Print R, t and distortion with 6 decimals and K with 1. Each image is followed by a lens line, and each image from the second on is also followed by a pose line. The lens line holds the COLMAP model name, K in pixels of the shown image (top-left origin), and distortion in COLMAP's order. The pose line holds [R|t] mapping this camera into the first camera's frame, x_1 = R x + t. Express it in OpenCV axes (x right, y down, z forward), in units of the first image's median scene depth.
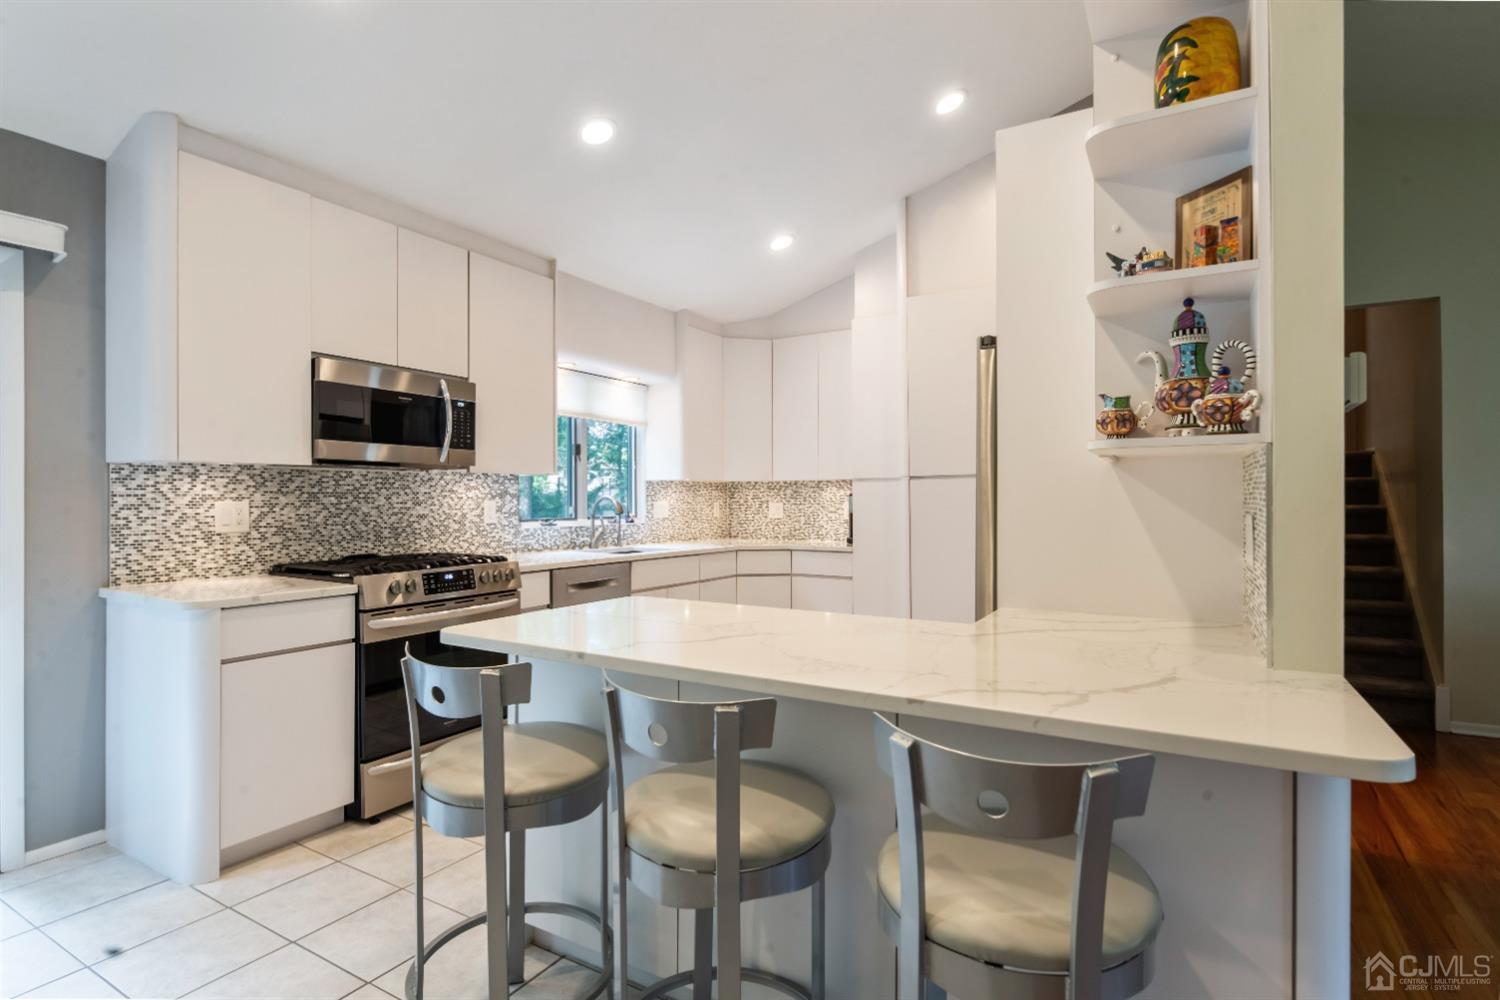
lens RADIAL K [[751.4, 0, 745.1], [0, 751.4, 499.7], [0, 0, 1]] dist [0.003522, 0.000055]
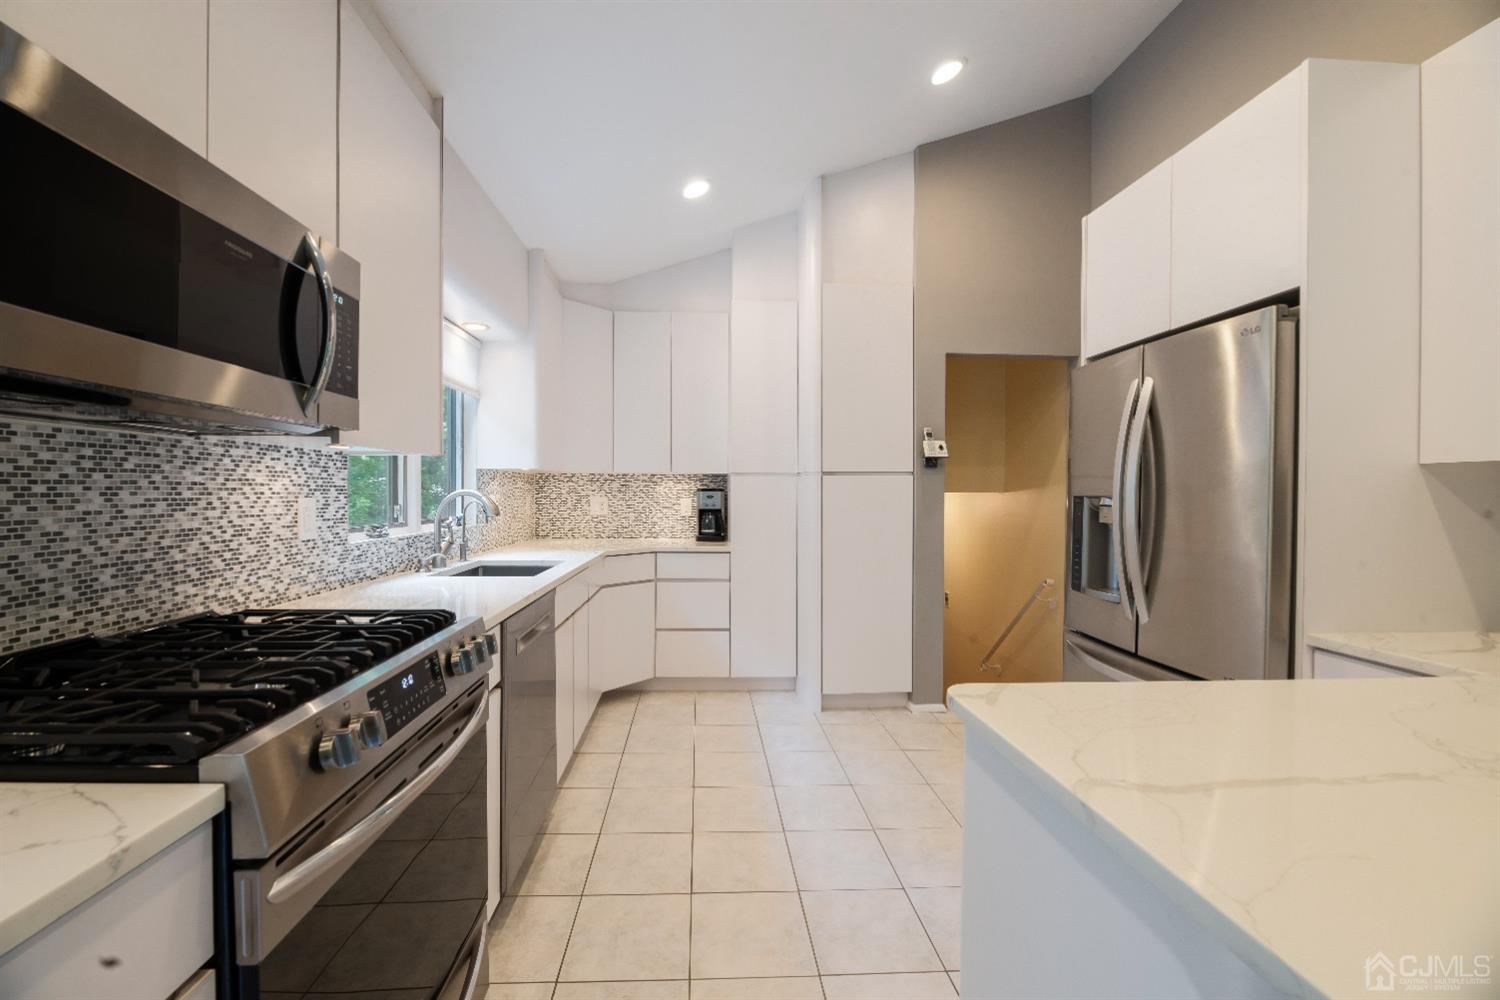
lens RADIAL K [[606.4, 0, 739.0], [0, 606.4, 498.6], [0, 0, 1]] dist [-0.007098, -0.000431]
pose [[0.831506, -0.000523, 0.555516, -0.361196], [-0.006616, 0.999919, 0.010843, -0.005805], [-0.555477, -0.012691, 0.831435, 0.514453]]
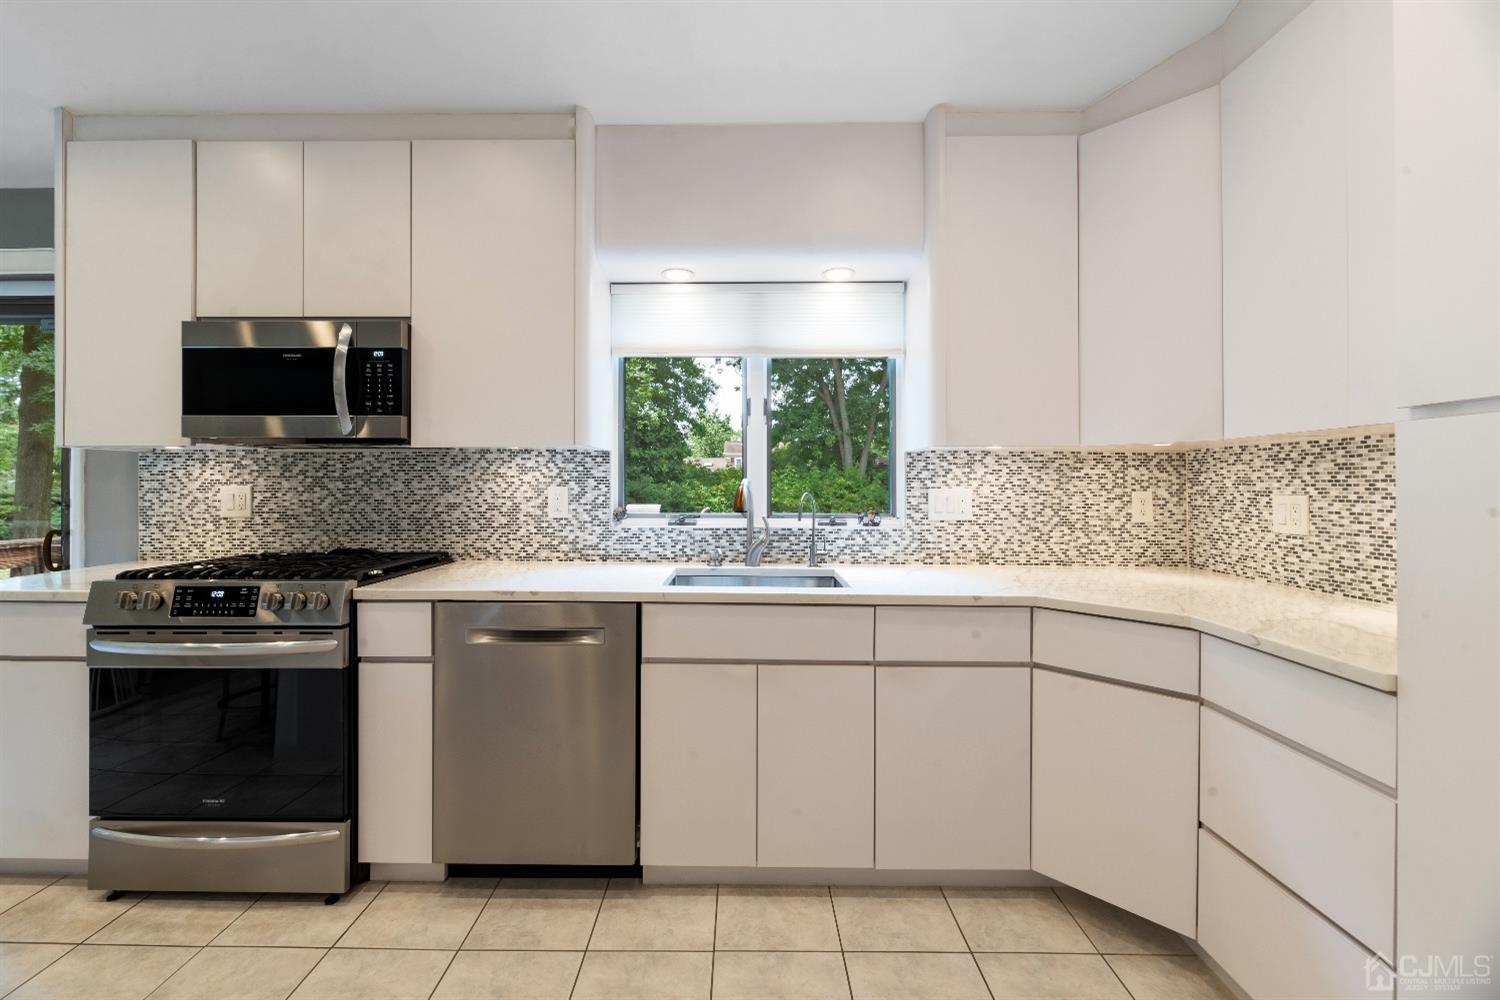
lens RADIAL K [[606.4, 0, 743.9], [0, 606.4, 484.6], [0, 0, 1]] dist [-0.007098, -0.000431]
pose [[0.496051, 0.002216, -0.868291, 0.288856], [-0.002546, 0.999996, 0.001098, -0.001905], [0.868290, 0.001665, 0.496054, 0.969613]]
